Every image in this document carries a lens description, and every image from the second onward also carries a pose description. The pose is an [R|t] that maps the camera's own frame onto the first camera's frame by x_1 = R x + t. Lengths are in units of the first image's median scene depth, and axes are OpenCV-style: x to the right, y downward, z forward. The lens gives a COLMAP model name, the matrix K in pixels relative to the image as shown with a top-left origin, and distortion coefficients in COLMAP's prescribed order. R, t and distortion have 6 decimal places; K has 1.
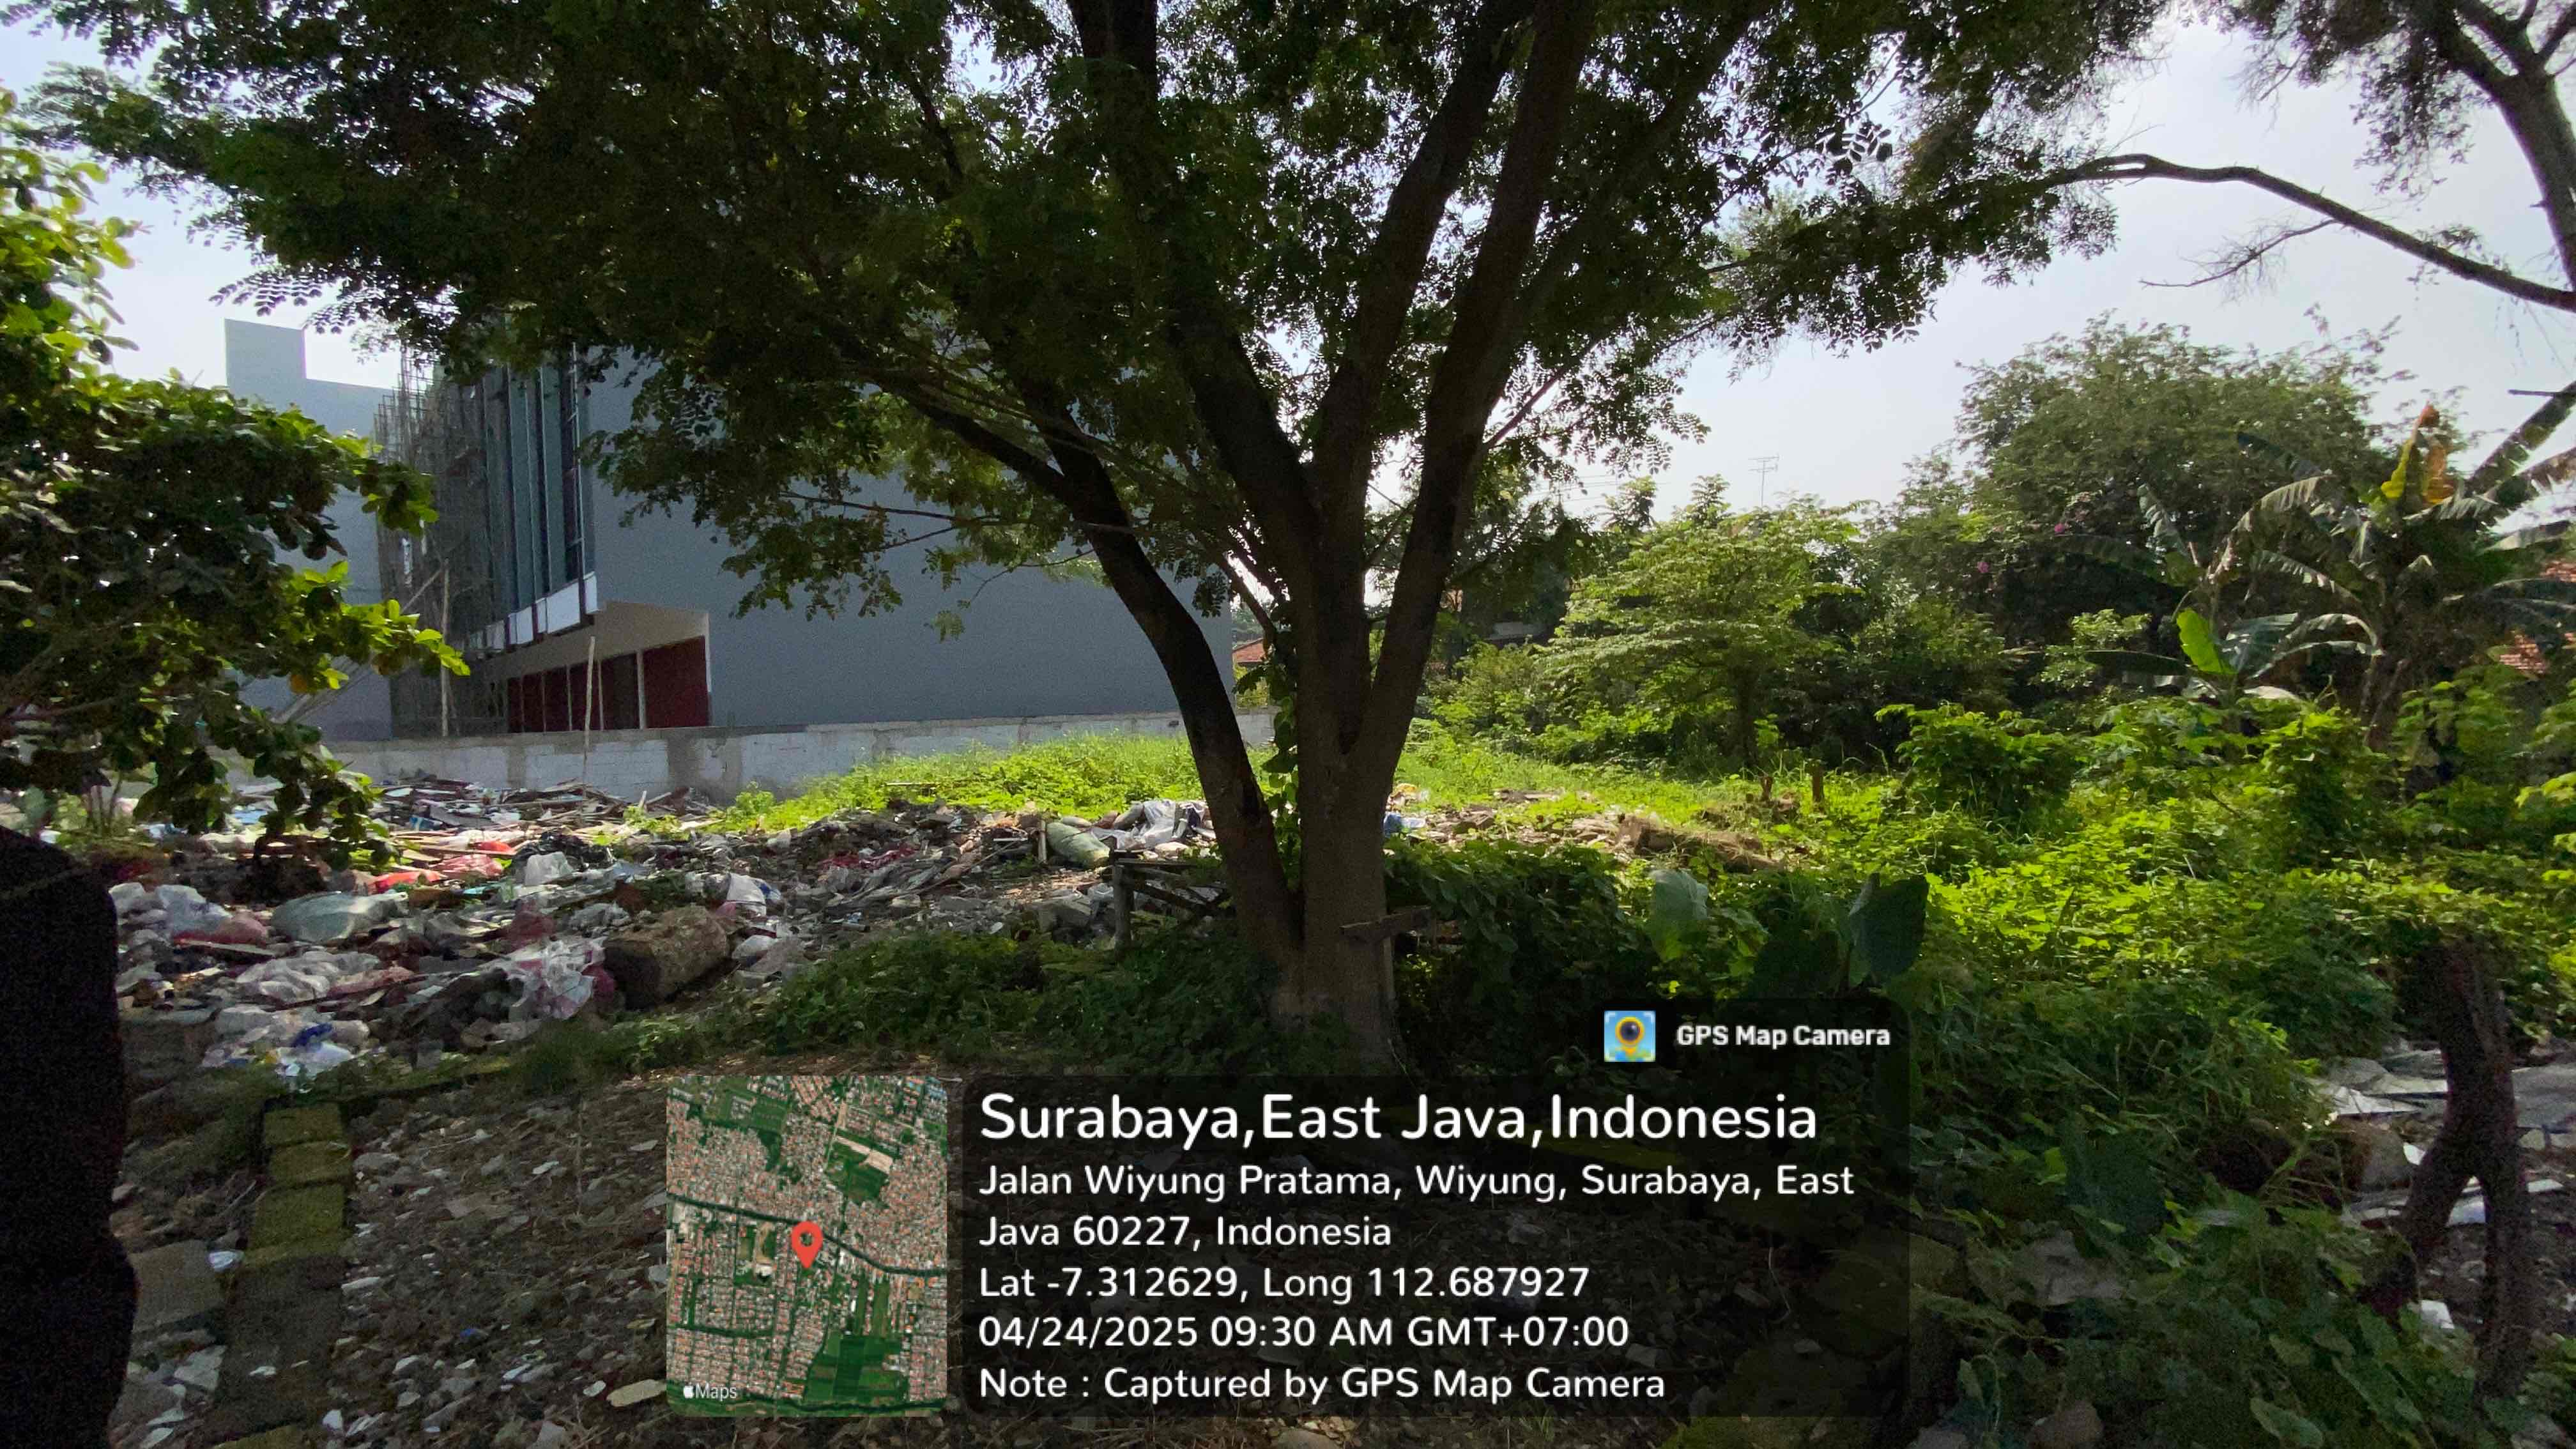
lens RADIAL K [[1046.5, 0, 1273.7], [0, 1046.5, 733.6], [0, 0, 1]] dist [0.010858, -0.016698]
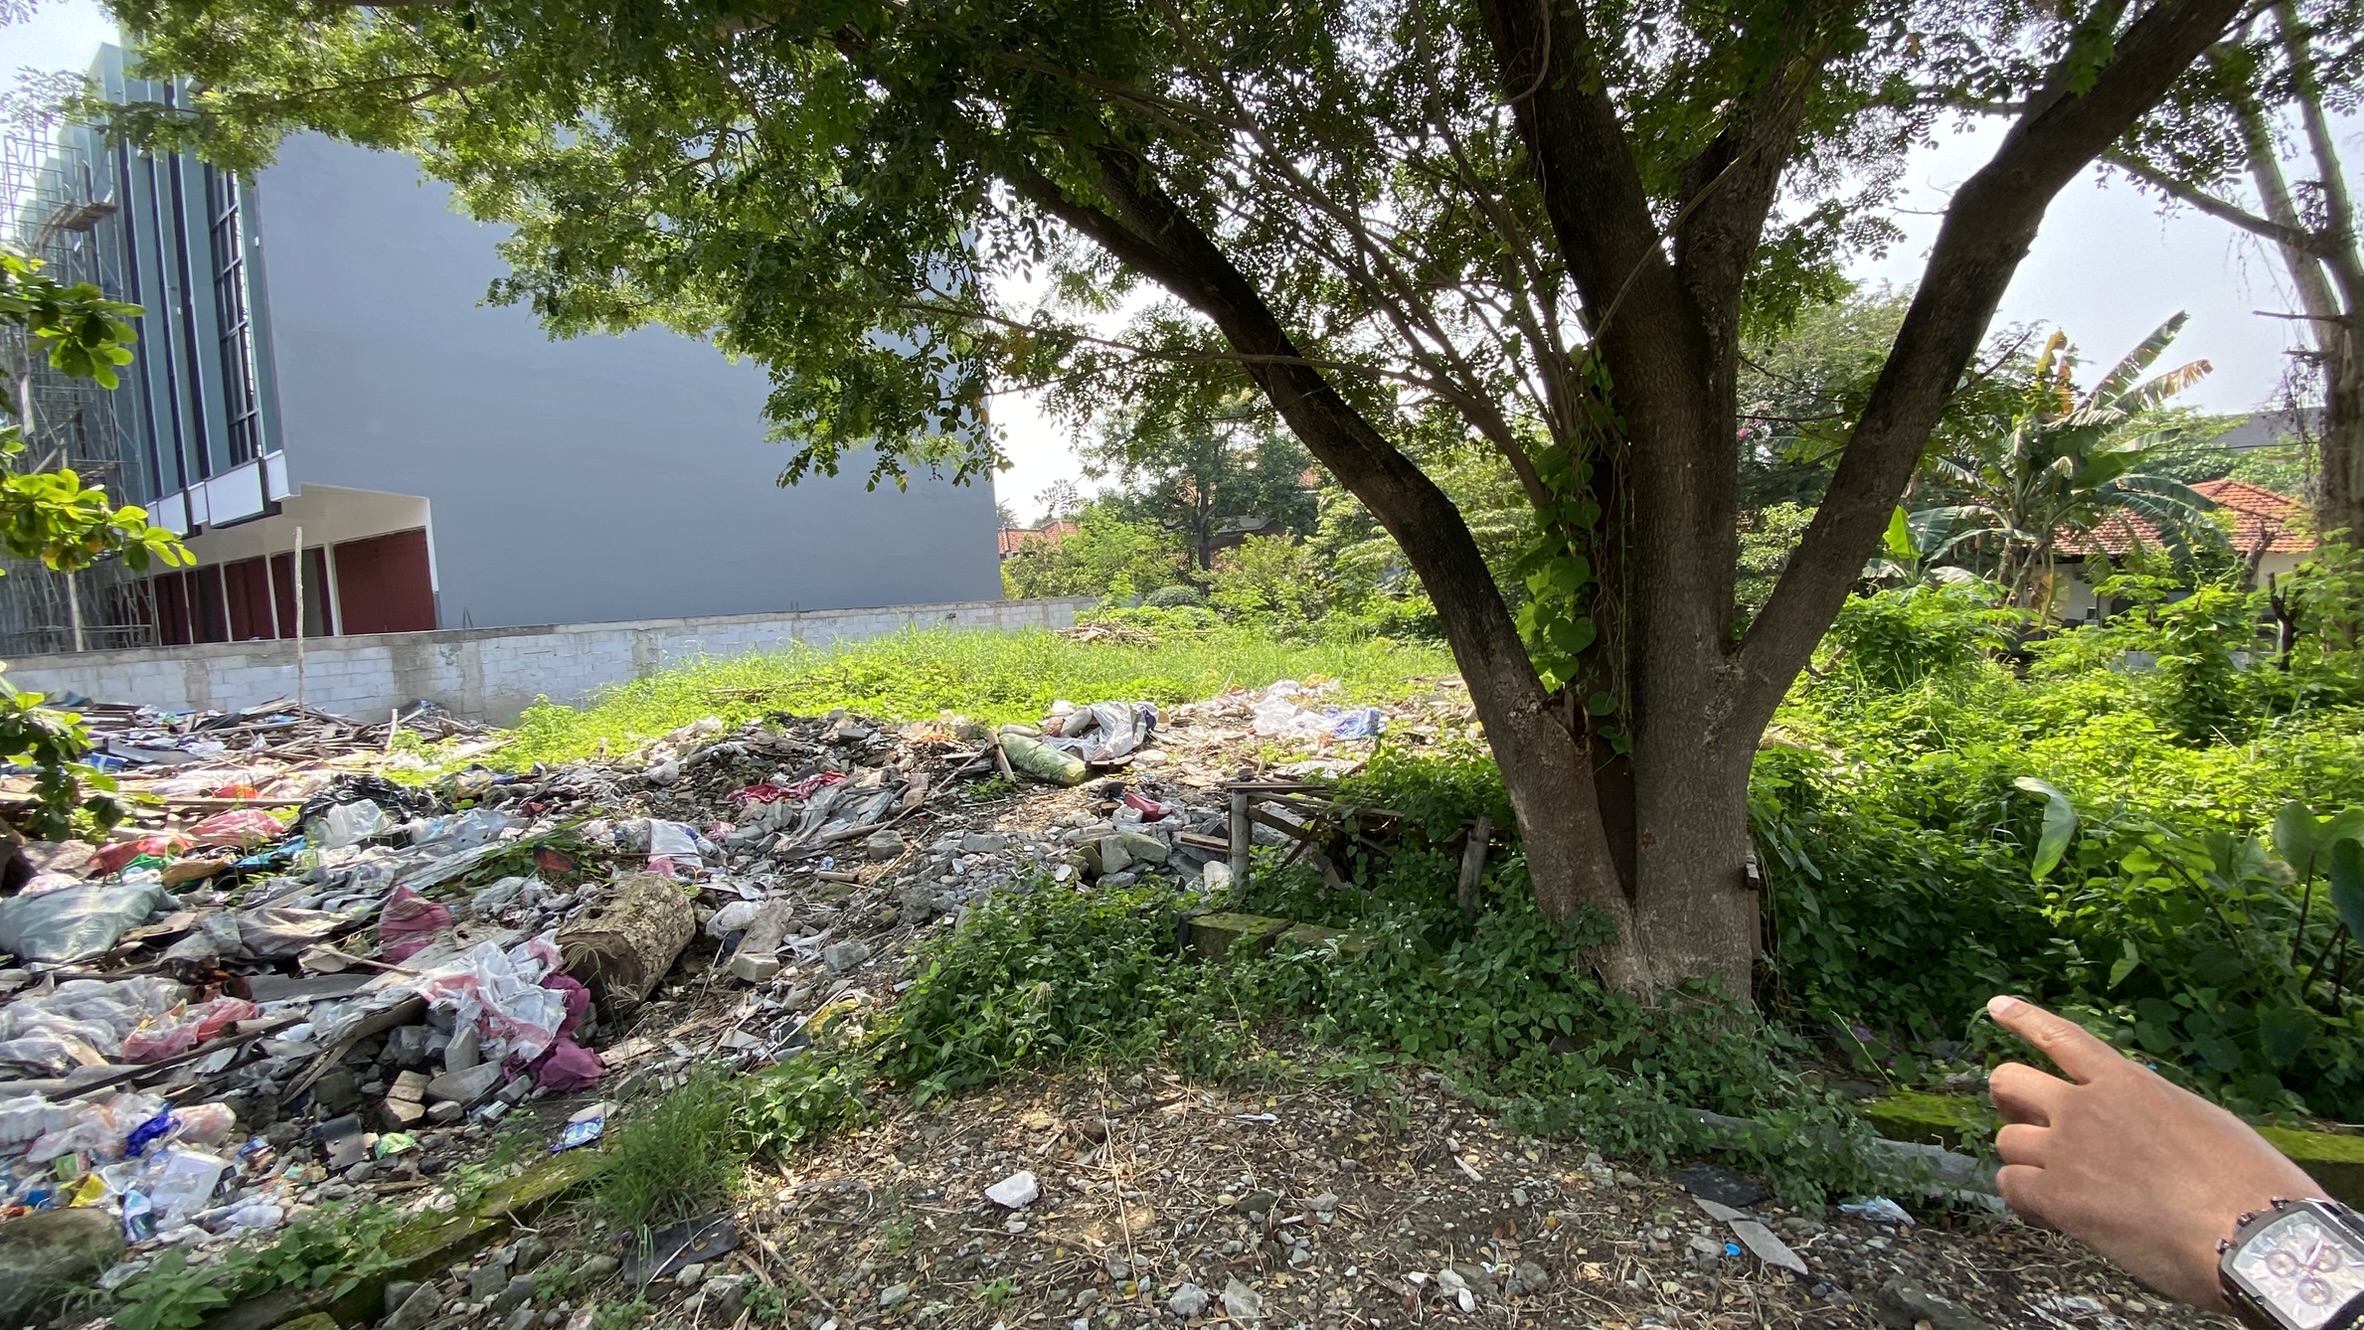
lens RADIAL K [[960.4, 0, 1168.9], [0, 960.4, 673.3], [0, 0, 1]] dist [0.010858, -0.016698]
pose [[0.977021, -0.032774, 0.210607, -0.235882], [0.021033, 0.998110, 0.057749, -0.008952], [-0.212102, -0.051992, 0.975864, 0.176500]]
